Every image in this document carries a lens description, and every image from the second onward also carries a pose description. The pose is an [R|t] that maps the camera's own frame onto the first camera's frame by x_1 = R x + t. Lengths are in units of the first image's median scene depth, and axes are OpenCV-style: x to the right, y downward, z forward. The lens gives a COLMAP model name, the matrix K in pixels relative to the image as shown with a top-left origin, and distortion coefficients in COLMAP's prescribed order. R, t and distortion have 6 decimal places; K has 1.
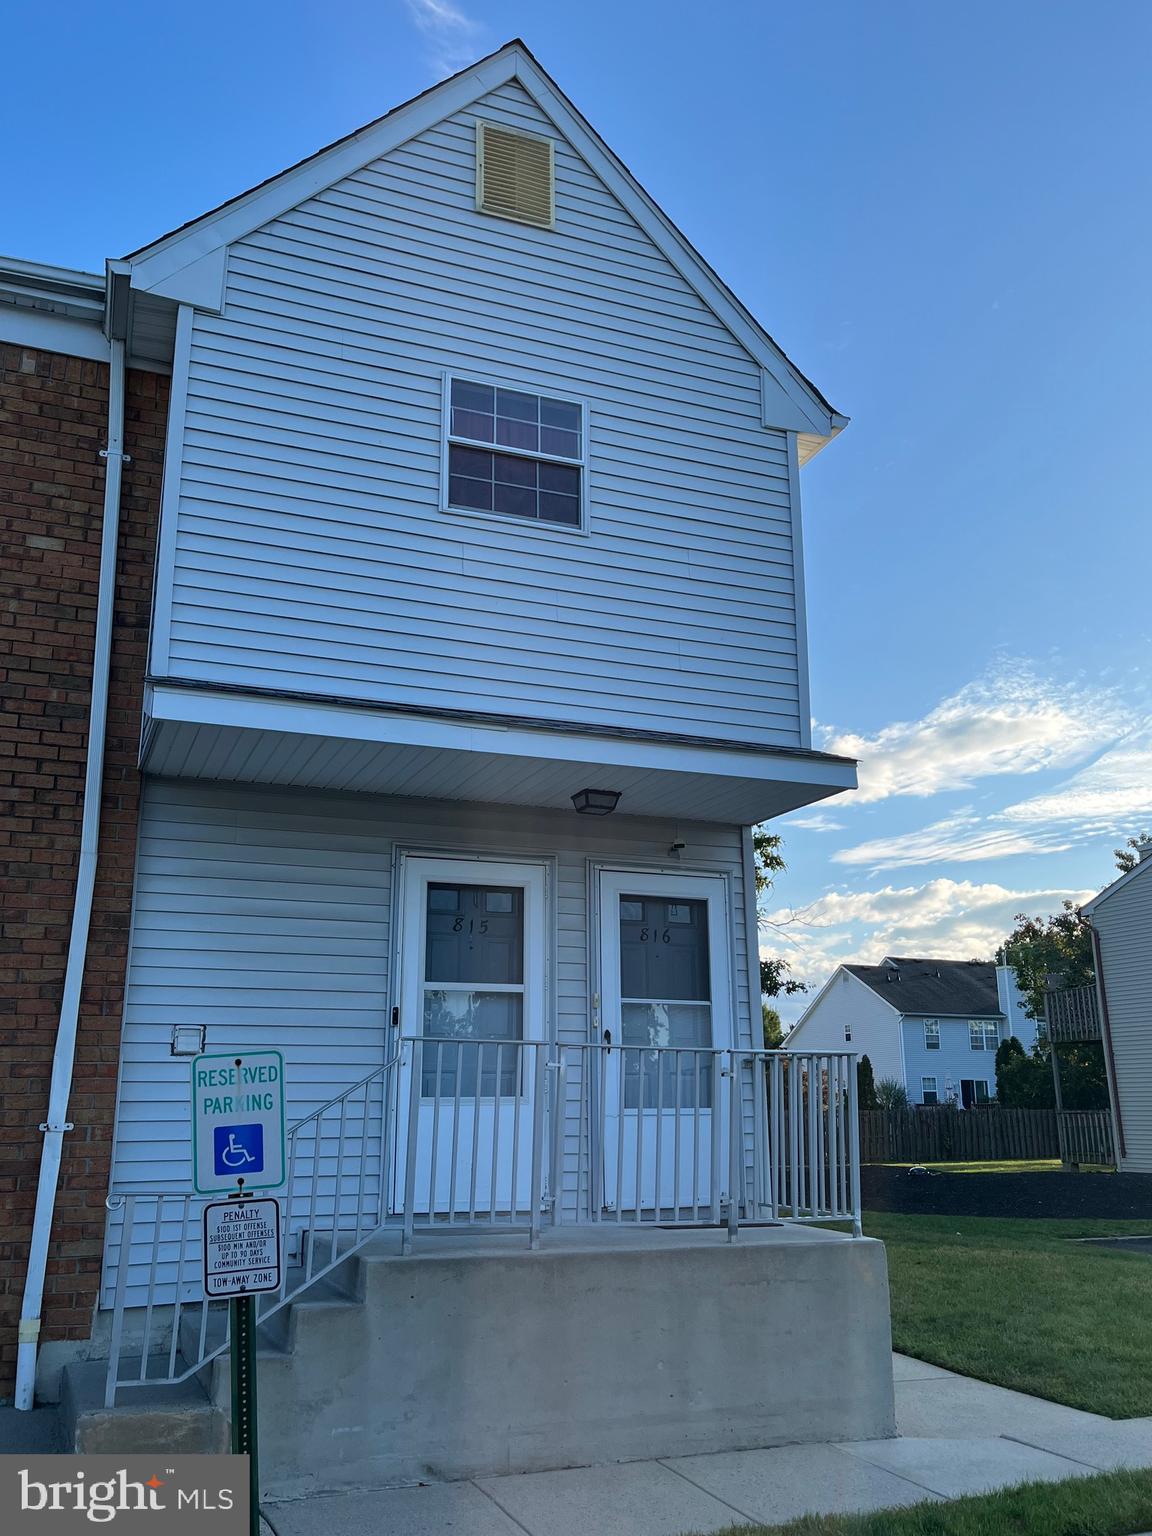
lens RADIAL K [[1312.2, 0, 584.6], [0, 1312.2, 777.6], [0, 0, 1]] dist [0.029696, -0.013658]
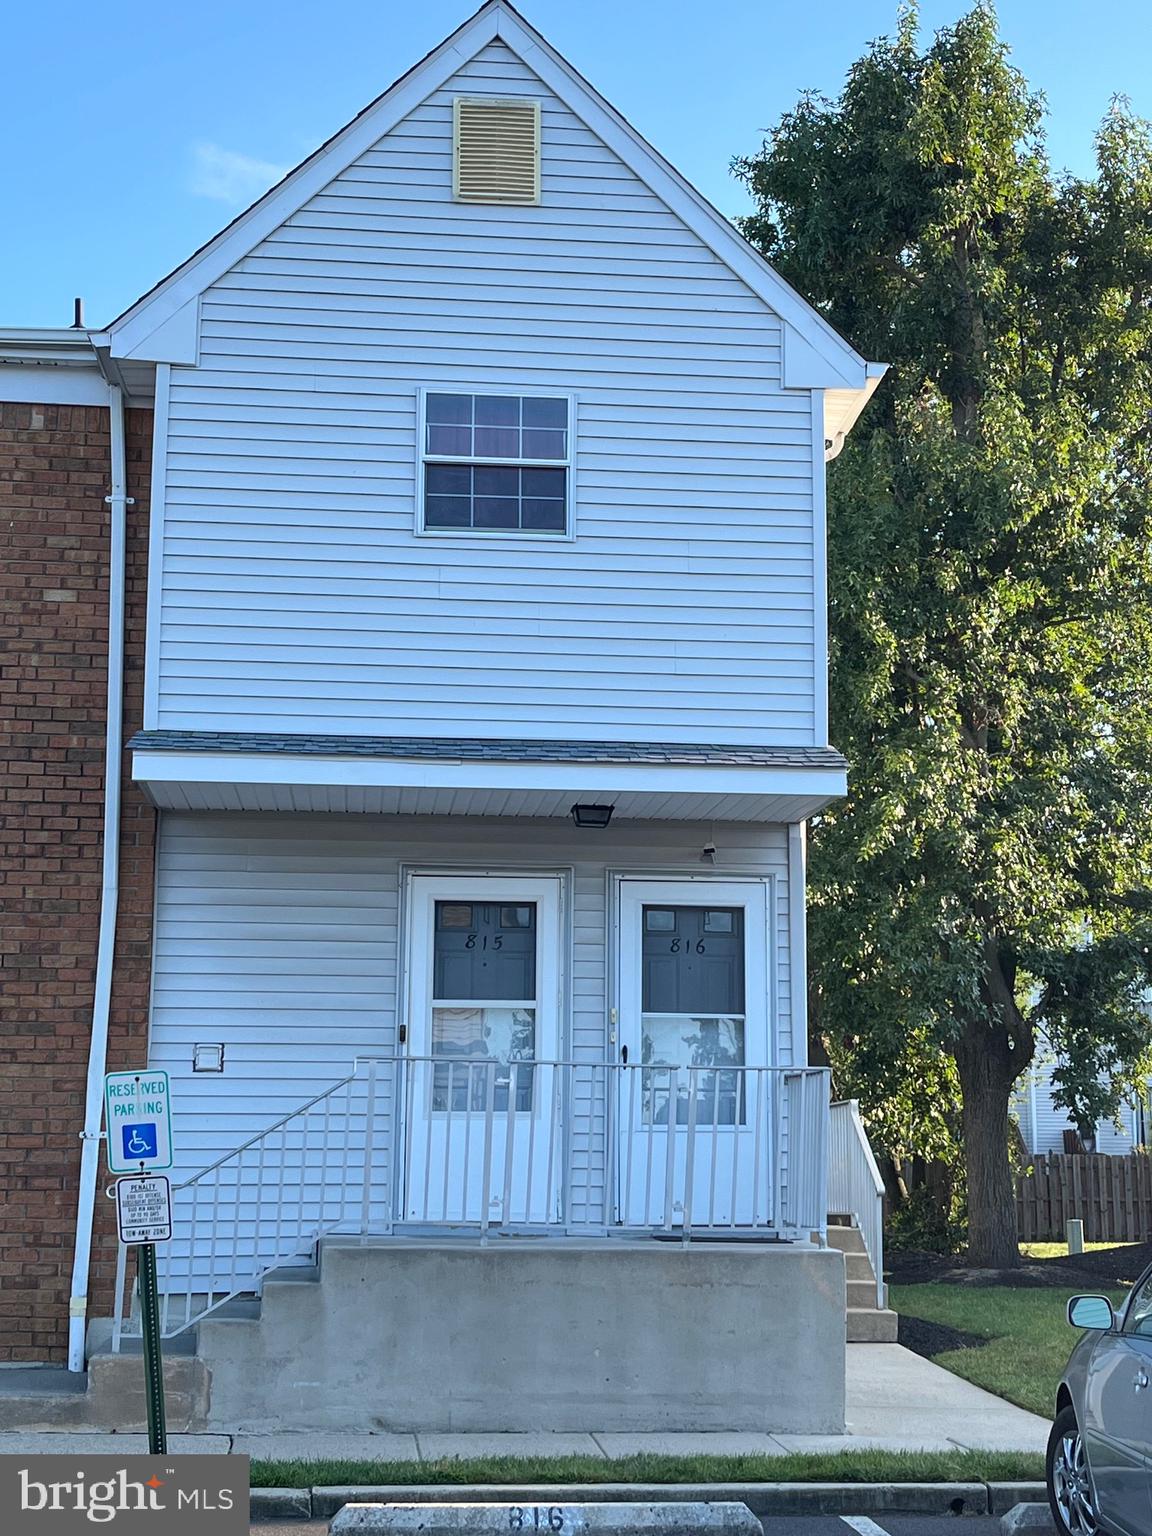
lens RADIAL K [[2228.1, 0, 575.6], [0, 2228.1, 761.5], [0, 0, 1]] dist [0.054121, 0.000000]
pose [[0.962459, -0.037646, -0.268805, 0.470685], [0.057248, 0.996212, 0.065455, -0.139026], [0.265323, -0.078386, 0.960968, -0.631883]]
